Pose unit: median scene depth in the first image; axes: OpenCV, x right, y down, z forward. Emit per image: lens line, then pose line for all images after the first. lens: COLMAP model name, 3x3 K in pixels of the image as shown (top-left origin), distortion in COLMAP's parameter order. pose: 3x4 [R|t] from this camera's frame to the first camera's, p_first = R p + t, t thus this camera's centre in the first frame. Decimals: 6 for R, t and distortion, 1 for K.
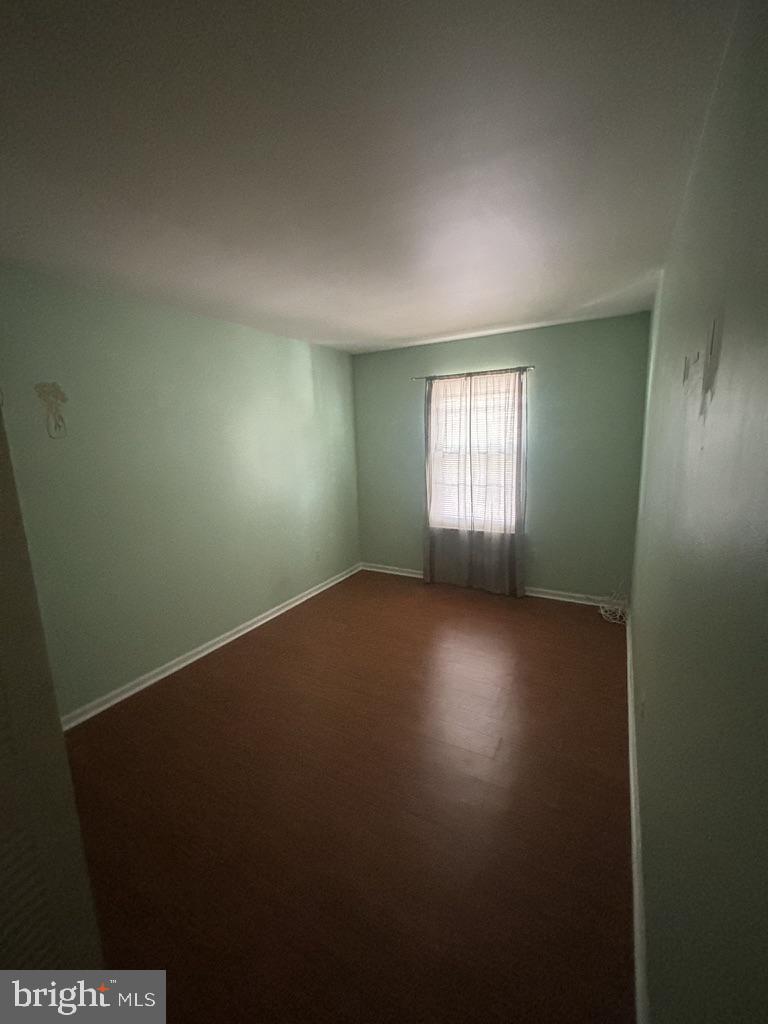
lens RADIAL K [[411.9, 0, 384.0], [0, 411.9, 512.0], [0, 0, 1]] dist [-0.001719, -0.000120]
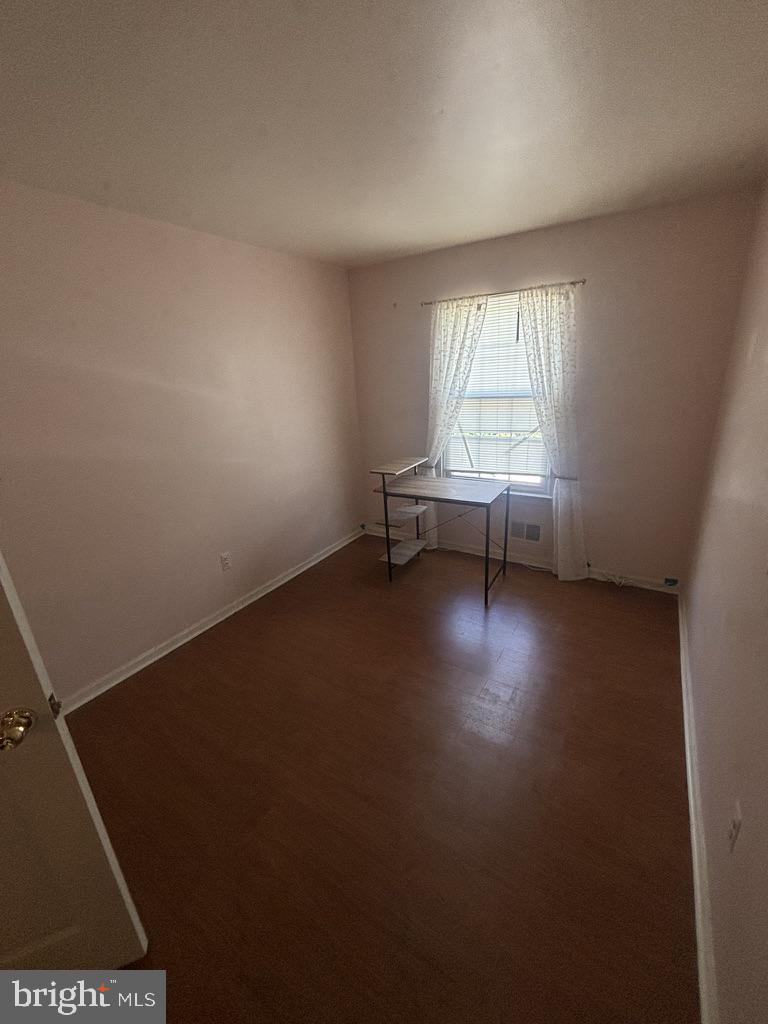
lens RADIAL K [[411.9, 0, 384.0], [0, 411.9, 512.0], [0, 0, 1]] dist [-0.001719, -0.000120]
pose [[0.994825, -0.012428, -0.100839, 0.082885], [0.024965, 0.991964, 0.124035, -0.028571], [0.098487, -0.125911, 0.987141, 0.185021]]
